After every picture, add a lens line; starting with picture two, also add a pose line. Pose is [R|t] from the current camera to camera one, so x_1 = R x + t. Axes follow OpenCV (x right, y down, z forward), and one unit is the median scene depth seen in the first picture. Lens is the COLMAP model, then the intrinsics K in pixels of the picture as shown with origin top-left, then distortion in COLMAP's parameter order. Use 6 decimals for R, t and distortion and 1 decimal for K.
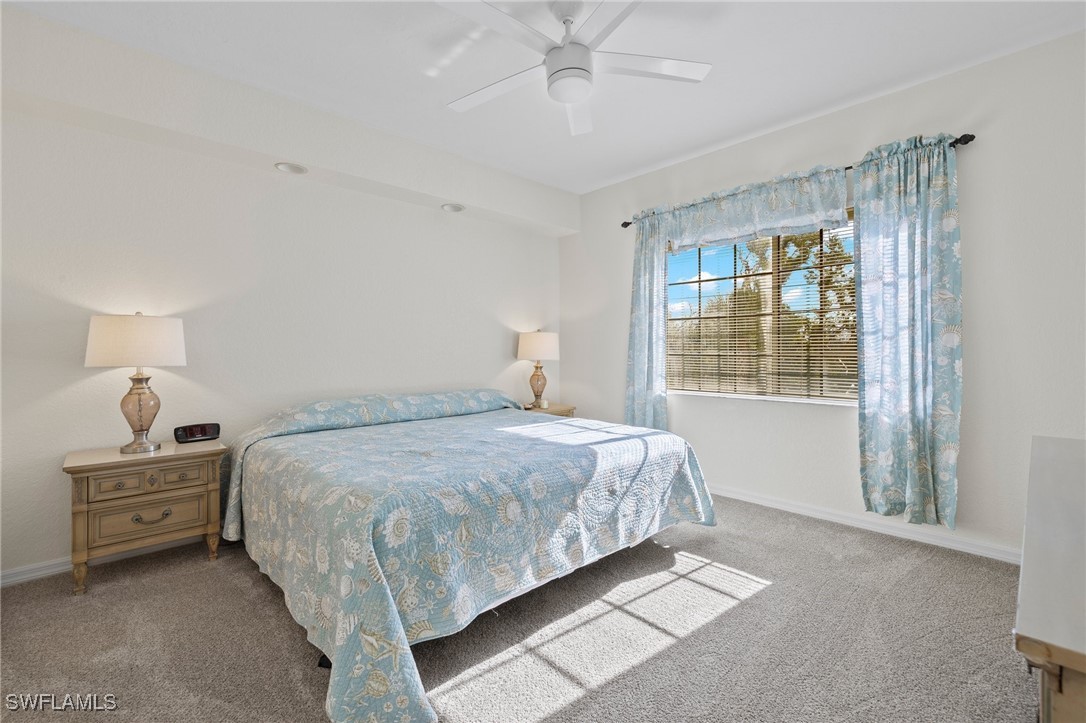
lens RADIAL K [[455.8, 0, 540.9], [0, 455.8, 353.0], [0, 0, 1]] dist [0.001285, 0.000229]
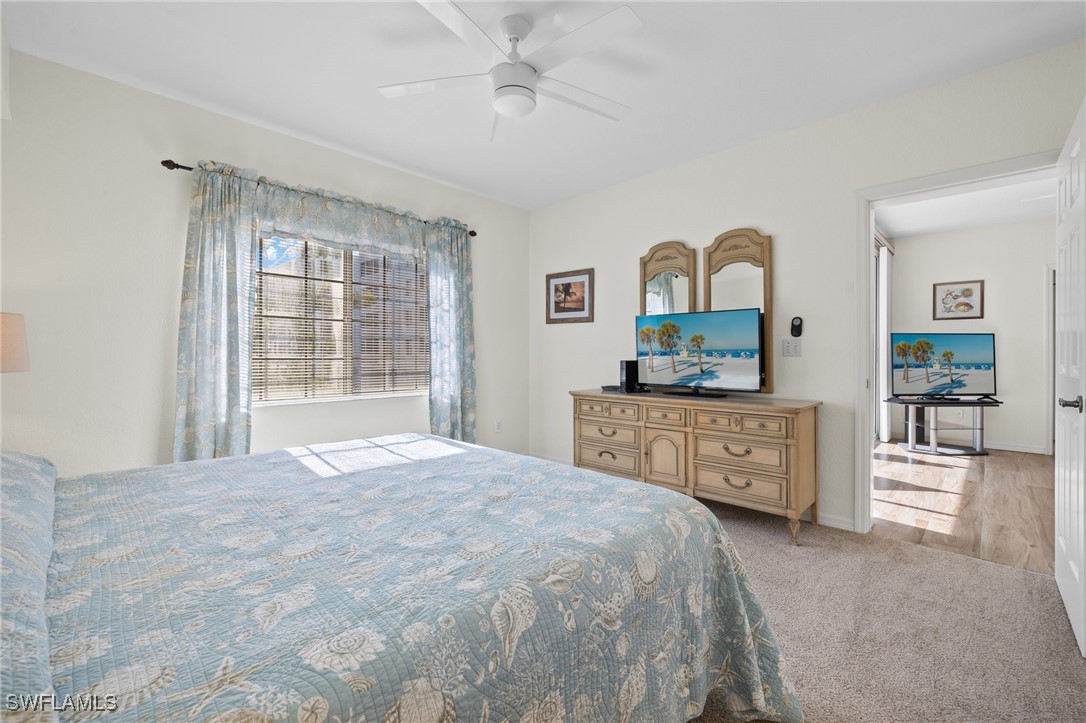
lens RADIAL K [[455.8, 0, 540.9], [0, 455.8, 353.0], [0, 0, 1]] dist [0.001285, 0.000229]
pose [[-0.025518, 0.006055, 0.999656, -0.717809], [0.003746, 0.999975, -0.005961, 0.000181], [-0.999667, 0.003593, -0.025540, 0.690353]]
